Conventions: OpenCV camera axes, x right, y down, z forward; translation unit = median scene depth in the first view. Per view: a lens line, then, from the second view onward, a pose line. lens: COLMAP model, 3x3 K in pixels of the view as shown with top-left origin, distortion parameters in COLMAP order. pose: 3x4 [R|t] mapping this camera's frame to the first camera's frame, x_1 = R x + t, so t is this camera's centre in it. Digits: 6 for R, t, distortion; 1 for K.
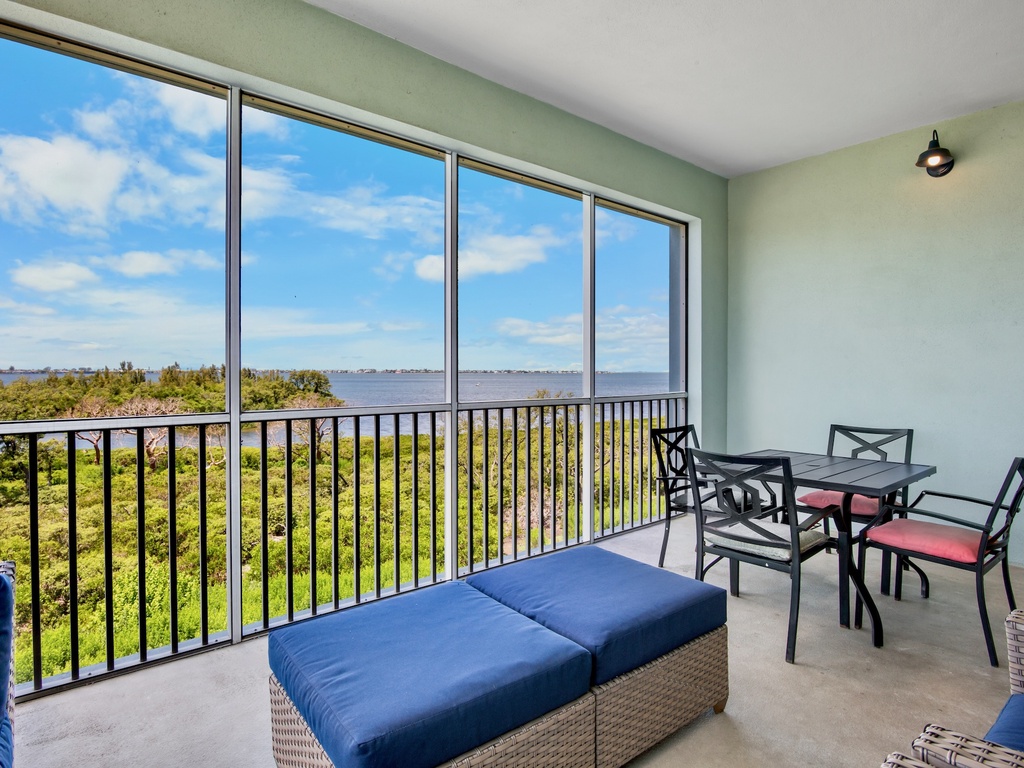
lens RADIAL K [[564.3, 0, 509.8], [0, 564.3, 381.5], [0, 0, 1]] dist [-0.018382, 0.000030]
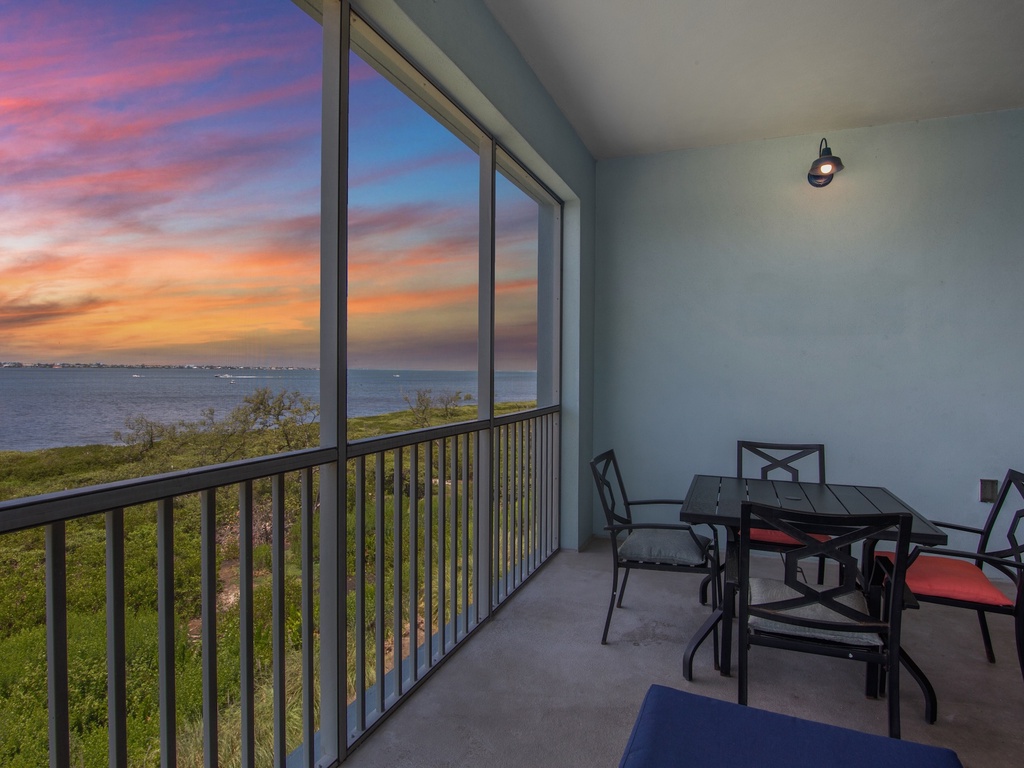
lens RADIAL K [[564.3, 0, 509.8], [0, 564.3, 381.5], [0, 0, 1]] dist [-0.018382, 0.000030]
pose [[0.883692, -0.001041, 0.468068, -0.190926], [-0.001155, 0.999990, 0.004405, -0.024449], [-0.468068, -0.004433, 0.883681, 0.384096]]
